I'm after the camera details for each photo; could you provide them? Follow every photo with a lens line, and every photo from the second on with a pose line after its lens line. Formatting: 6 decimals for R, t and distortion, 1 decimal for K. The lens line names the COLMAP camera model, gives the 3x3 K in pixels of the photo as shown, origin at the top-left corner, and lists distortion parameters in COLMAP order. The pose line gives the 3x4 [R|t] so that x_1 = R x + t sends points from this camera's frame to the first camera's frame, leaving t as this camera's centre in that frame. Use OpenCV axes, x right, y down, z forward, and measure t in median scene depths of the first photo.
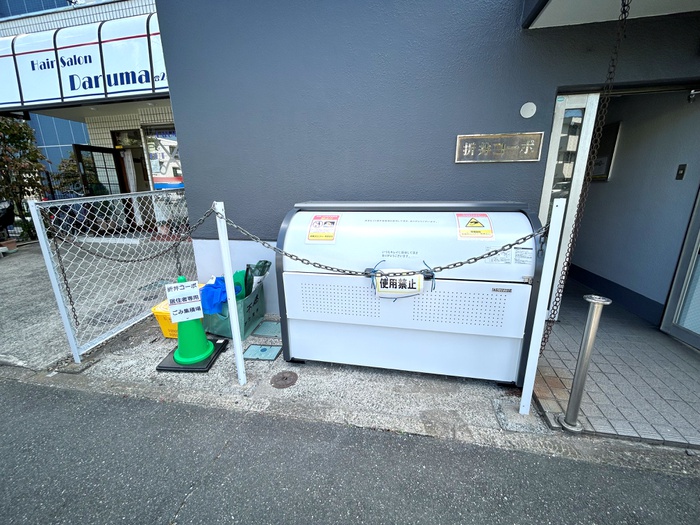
lens RADIAL K [[283.0, 0, 350.9], [0, 283.0, 262.8], [0, 0, 1]] dist [-0.000520, 0.000203]
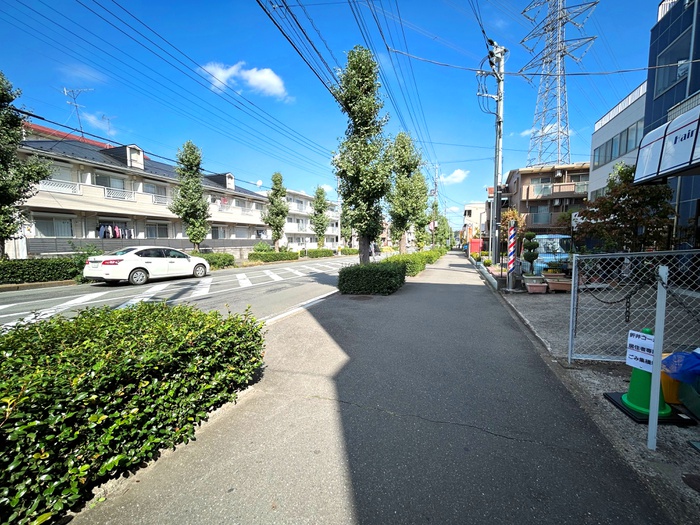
lens RADIAL K [[283.0, 0, 350.9], [0, 283.0, 262.8], [0, 0, 1]] dist [-0.000520, 0.000203]
pose [[-0.146994, 0.091389, -0.984907, 0.624362], [-0.248378, 0.960409, 0.126186, -0.049086], [0.957445, 0.263177, -0.118475, -0.041940]]
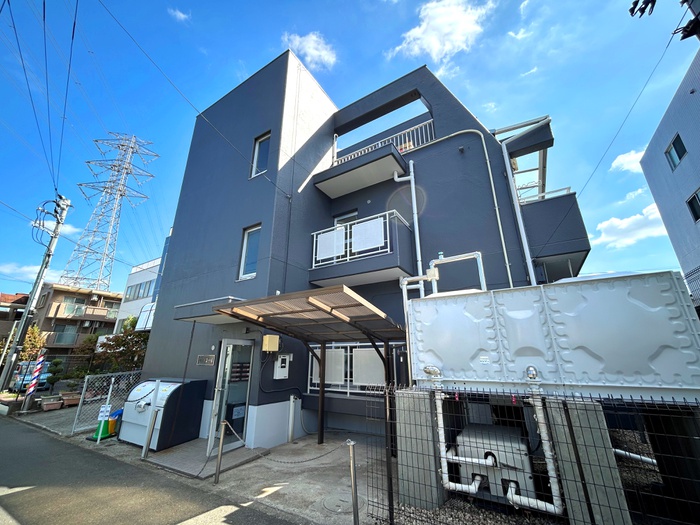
lens RADIAL K [[283.0, 0, 350.9], [0, 283.0, 262.8], [0, 0, 1]] dist [-0.000520, 0.000203]
pose [[0.939555, -0.098946, -0.327791, 2.891681], [-0.098032, 0.839523, -0.534407, 0.147950], [0.328065, 0.534239, 0.779078, -1.266428]]
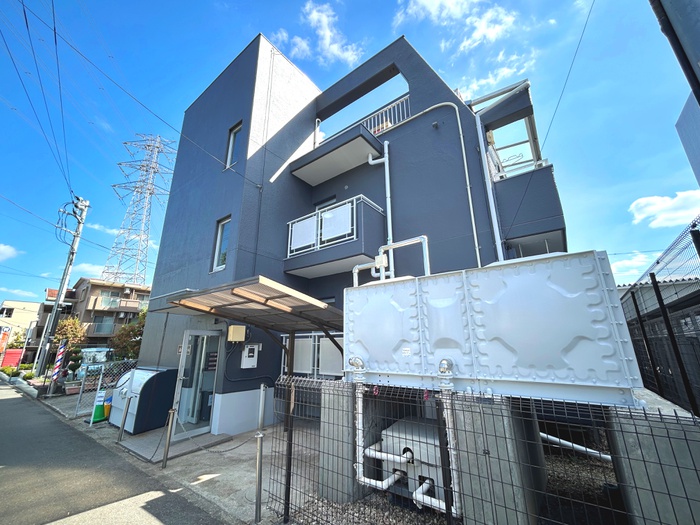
lens RADIAL K [[283.0, 0, 350.9], [0, 283.0, 262.8], [0, 0, 1]] dist [-0.000520, 0.000203]
pose [[0.903367, -0.112315, -0.413900, 3.384213], [-0.116232, 0.864860, -0.488371, 0.048449], [0.412818, 0.489287, 0.768232, -1.005162]]
